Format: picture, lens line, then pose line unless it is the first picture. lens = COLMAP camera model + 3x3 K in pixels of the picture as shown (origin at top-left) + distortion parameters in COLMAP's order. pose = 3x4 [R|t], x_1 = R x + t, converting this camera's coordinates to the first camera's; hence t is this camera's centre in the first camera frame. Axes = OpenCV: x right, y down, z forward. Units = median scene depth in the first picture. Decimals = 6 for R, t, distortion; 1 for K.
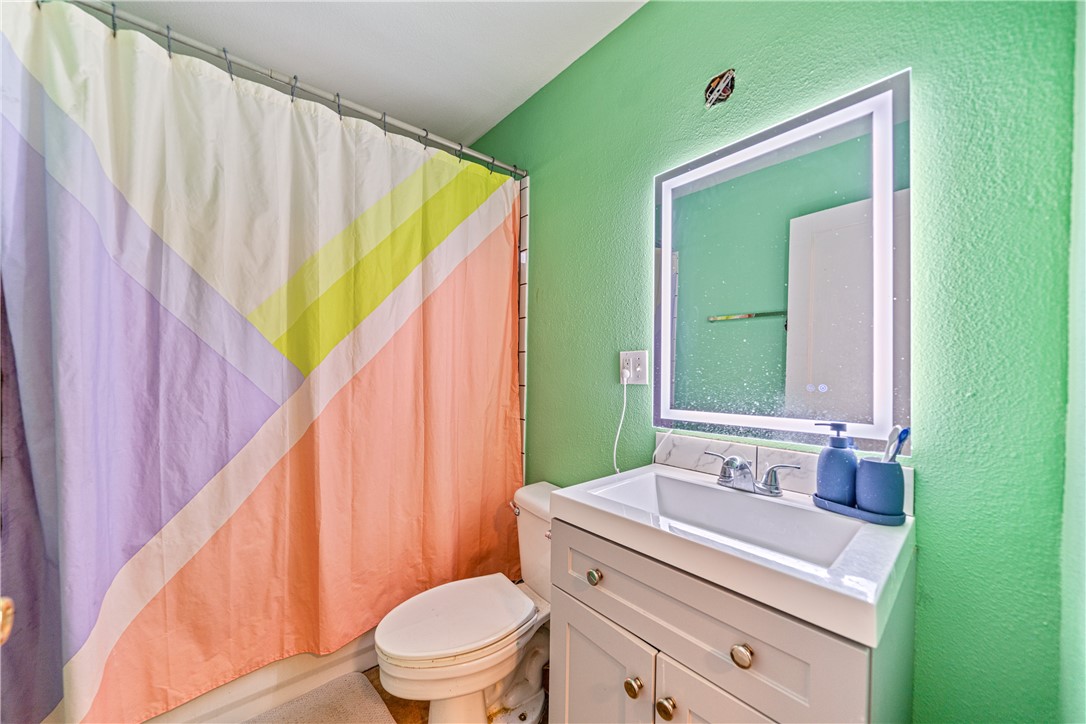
lens RADIAL K [[407.4, 0, 545.6], [0, 407.4, 362.1], [0, 0, 1]] dist [-0.000117, -0.000117]
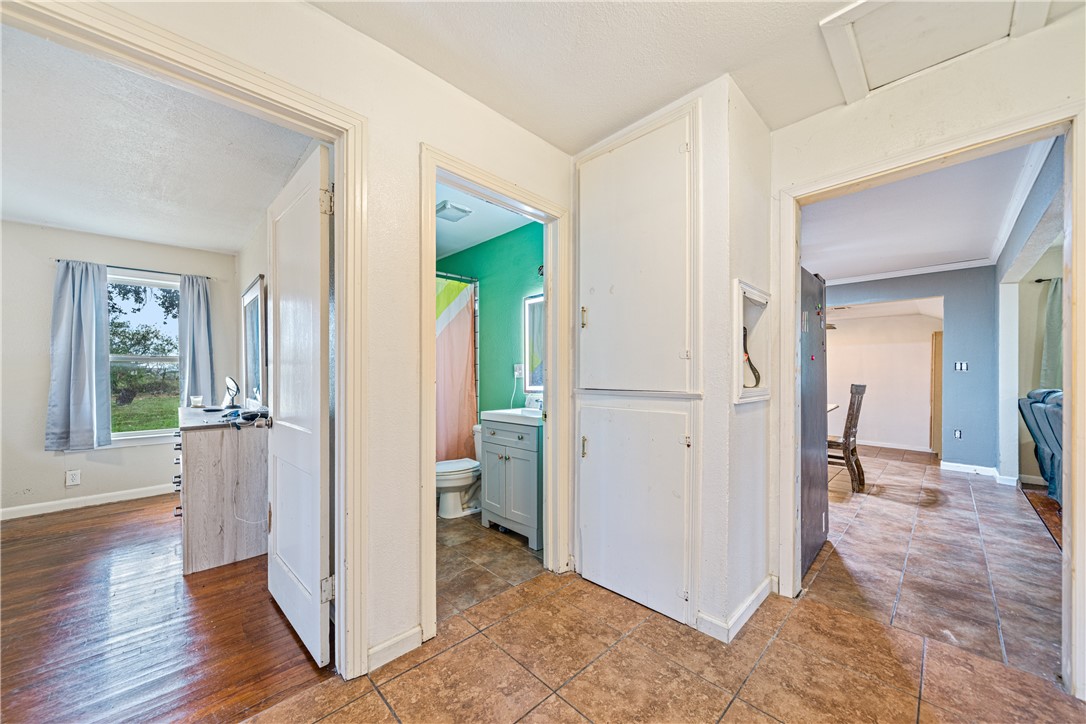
lens RADIAL K [[378.8, 0, 535.7], [0, 378.8, 367.0], [0, 0, 1]] dist [0.001272, 0.000069]
pose [[0.998347, -0.014319, 0.055656, 0.145602], [0.014514, 0.999890, -0.003111, -0.000678], [-0.055606, 0.003914, 0.998445, -1.020270]]
